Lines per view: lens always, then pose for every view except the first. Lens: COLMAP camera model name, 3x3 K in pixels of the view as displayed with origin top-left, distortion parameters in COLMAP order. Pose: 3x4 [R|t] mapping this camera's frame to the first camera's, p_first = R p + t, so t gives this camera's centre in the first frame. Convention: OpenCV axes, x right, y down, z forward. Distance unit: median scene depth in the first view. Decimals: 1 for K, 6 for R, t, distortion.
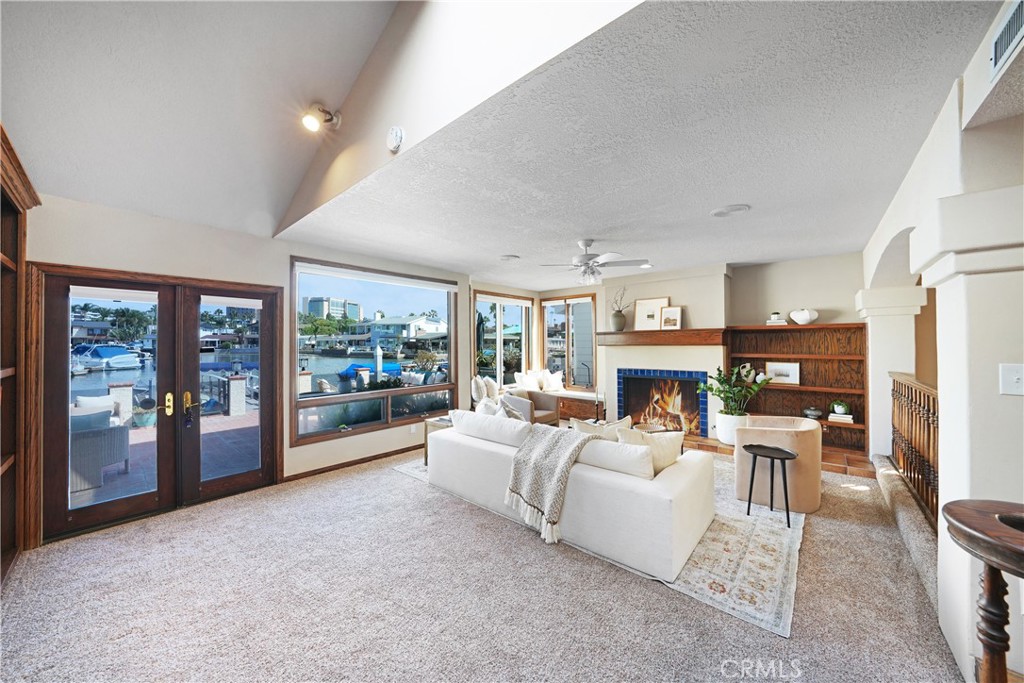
lens RADIAL K [[356.0, 0, 503.9], [0, 356.0, 340.6], [0, 0, 1]] dist [-0.014320, -0.000008]
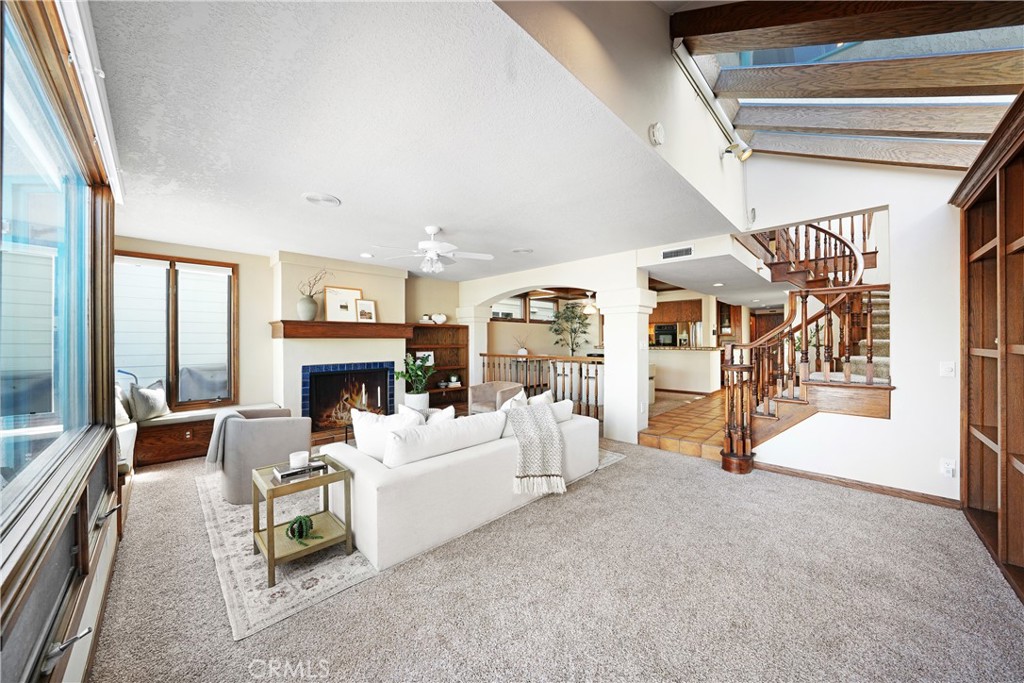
lens RADIAL K [[365.2, 0, 512.0], [0, 365.2, 341.5], [0, 0, 1]] dist [-0.027419, 0.005373]
pose [[0.042837, 0.003188, 0.999077, -0.626278], [-0.007923, 0.999965, -0.002851, 0.026292], [-0.999051, -0.007794, 0.042861, 0.615012]]
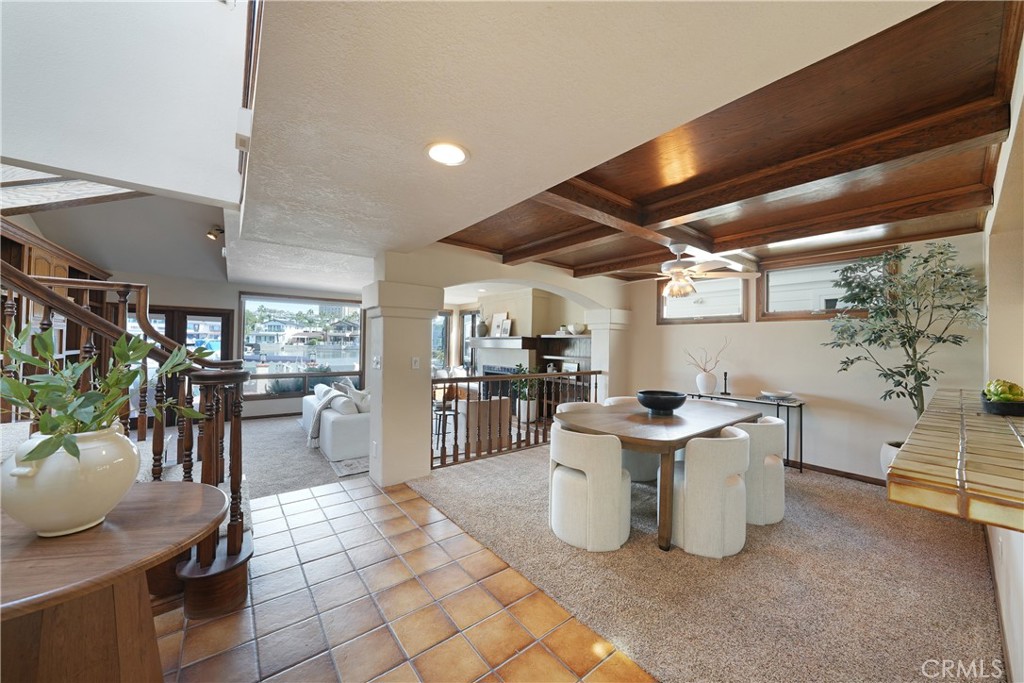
lens RADIAL K [[365.6, 0, 512.0], [0, 365.6, 341.5], [0, 0, 1]] dist [-0.028283, -0.000029]
pose [[0.984173, 0.018209, -0.176272, 0.842649], [-0.018394, 0.999831, 0.000585, -0.017293], [0.176253, 0.002666, 0.984341, -0.401287]]
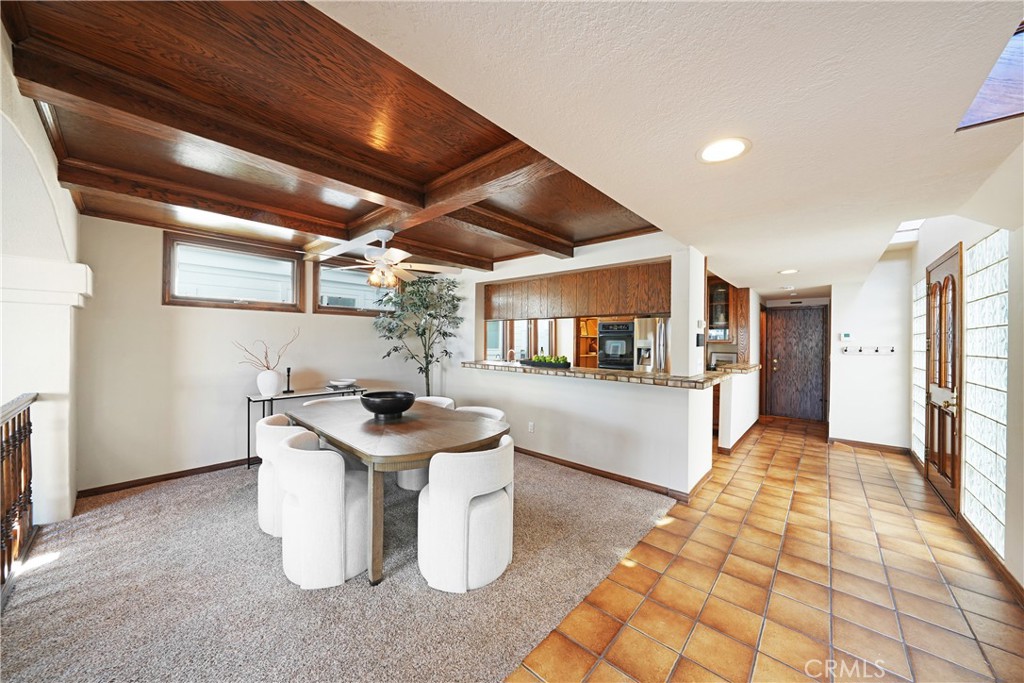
lens RADIAL K [[360.4, 0, 512.2], [0, 360.4, 350.1], [0, 0, 1]] dist [-0.027151, 0.005126]
pose [[0.005283, -0.024508, 0.999686, 0.408556], [-0.021202, 0.999472, 0.024615, -0.018878], [-0.999761, -0.021325, 0.004760, 0.104324]]
